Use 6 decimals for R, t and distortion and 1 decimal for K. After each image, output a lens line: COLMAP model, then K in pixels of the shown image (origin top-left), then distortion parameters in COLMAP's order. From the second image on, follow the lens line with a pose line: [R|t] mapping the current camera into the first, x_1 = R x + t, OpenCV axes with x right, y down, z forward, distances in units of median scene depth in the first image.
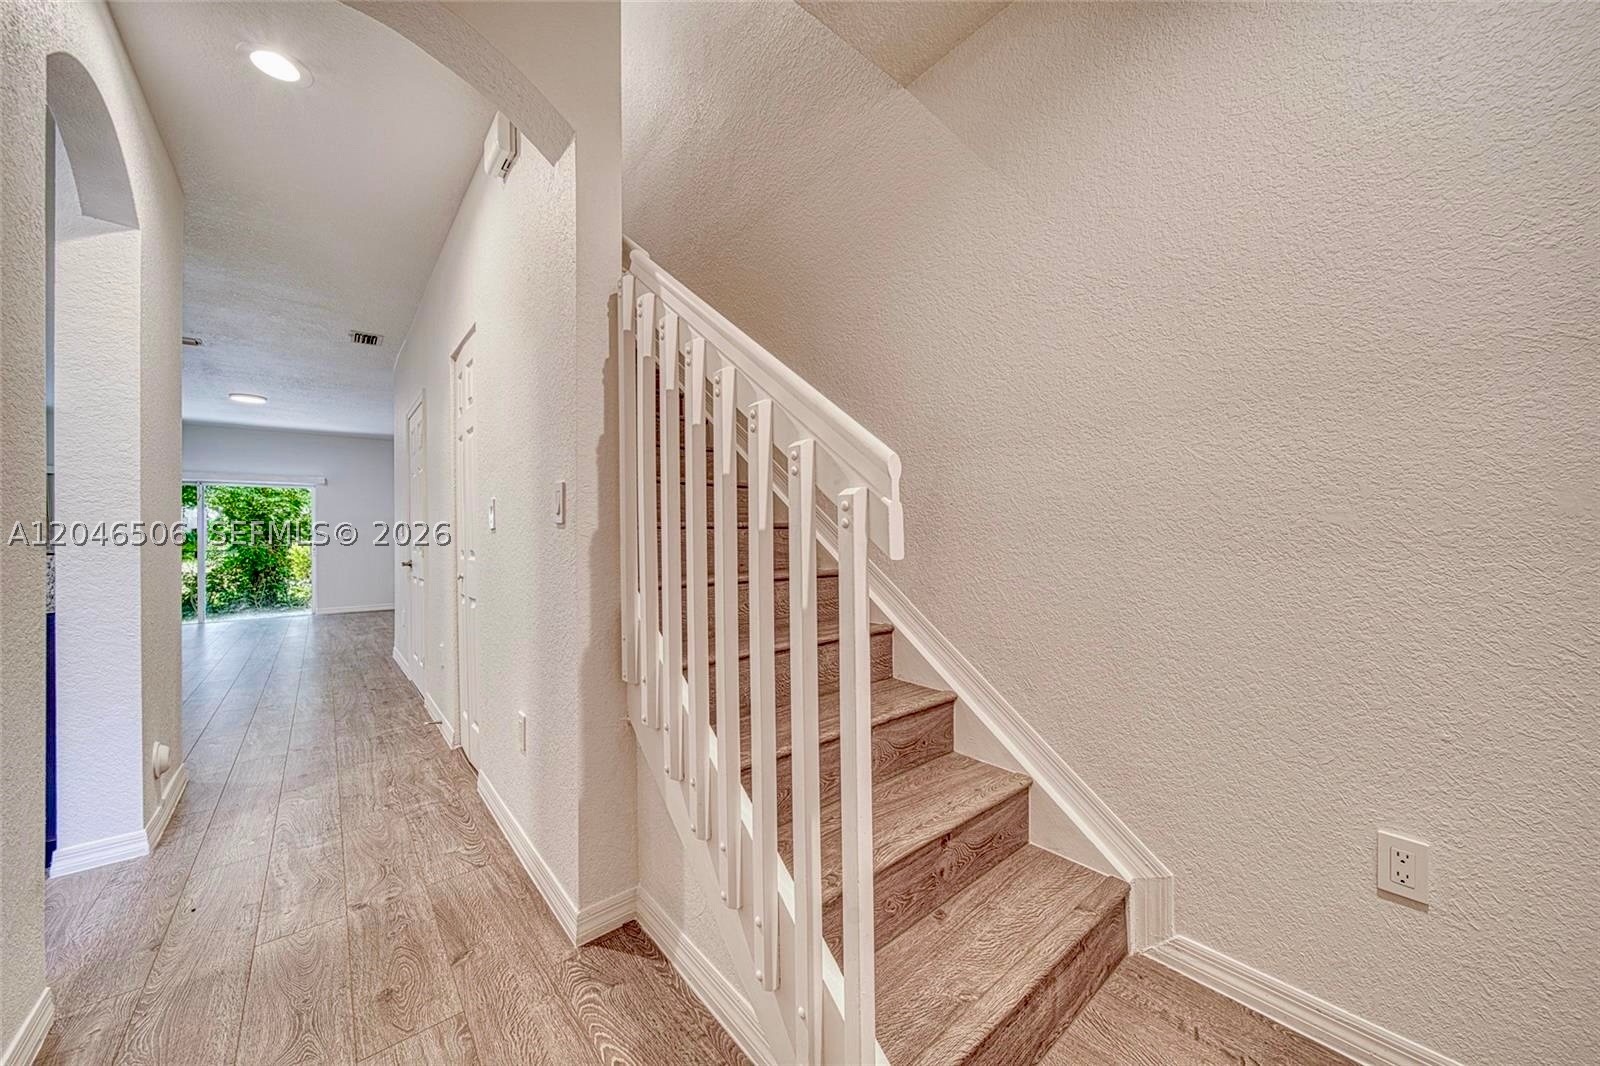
lens RADIAL K [[565.6, 0, 800.5], [0, 565.6, 529.9], [0, 0, 1]] dist [0.005355, -0.002595]
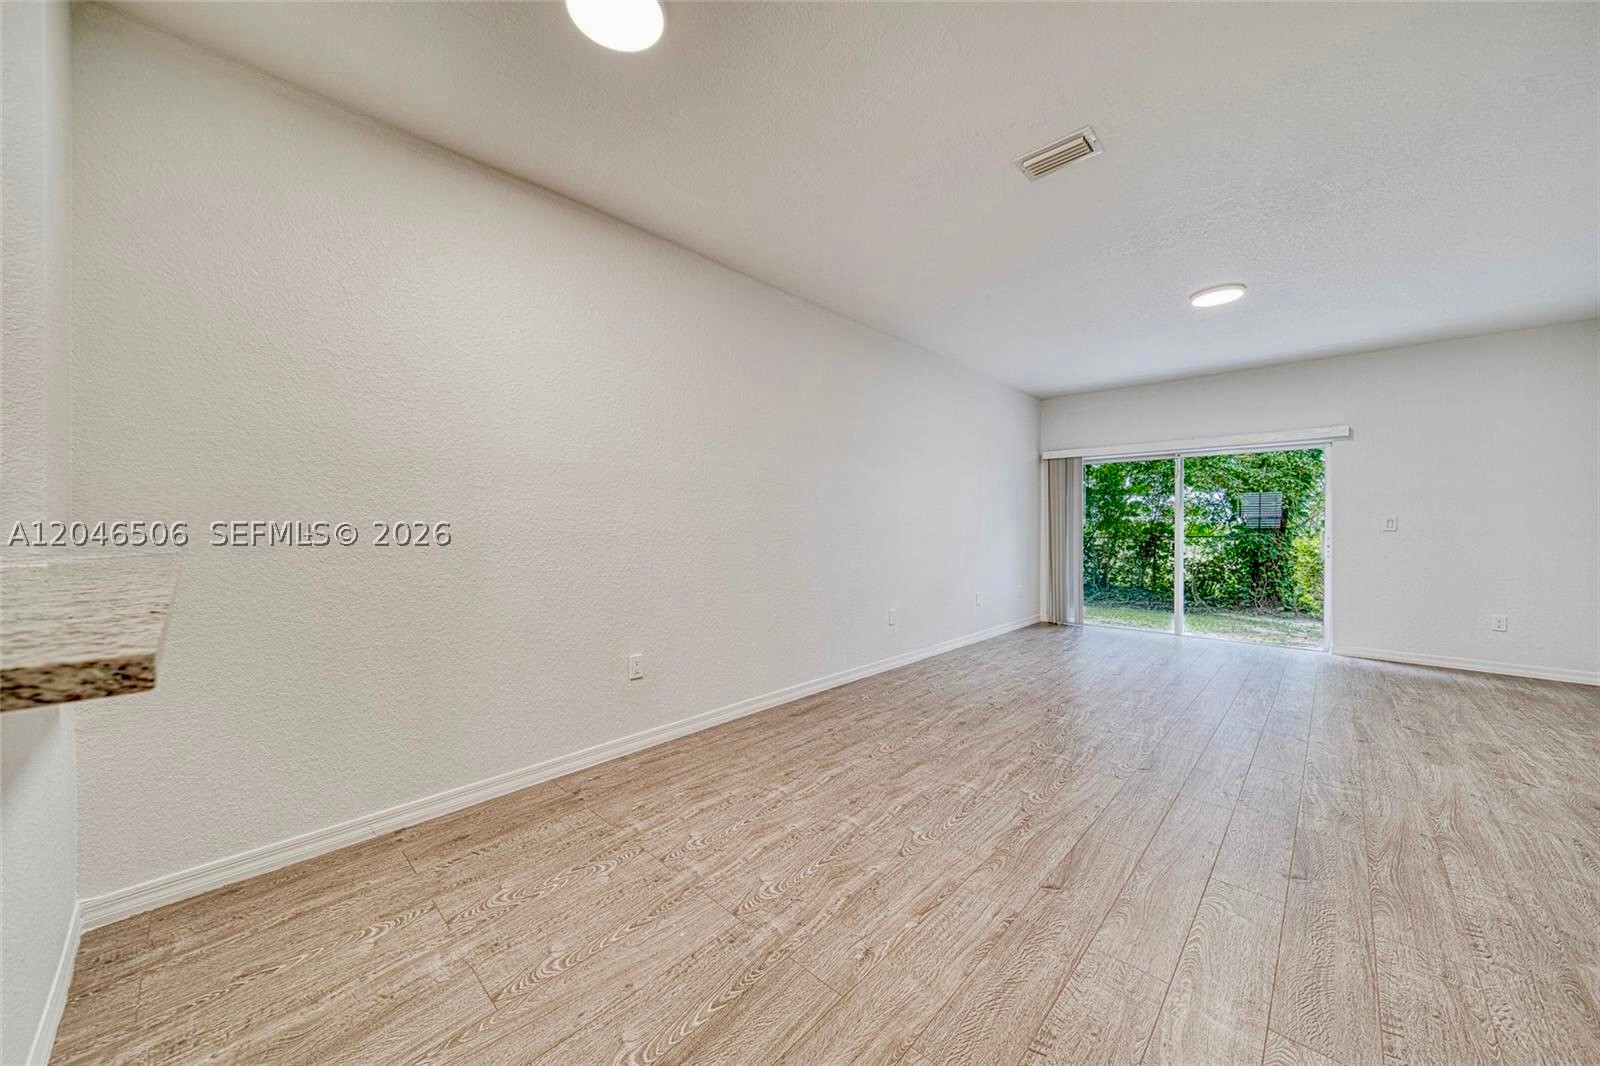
lens RADIAL K [[570.3, 0, 796.6], [0, 570.3, 525.2], [0, 0, 1]] dist [-0.008494, -0.000014]
pose [[0.104929, 0.020702, -0.994264, -0.210509], [0.012776, 0.999673, 0.022163, -0.009064], [0.994398, -0.015028, 0.104630, 0.248130]]
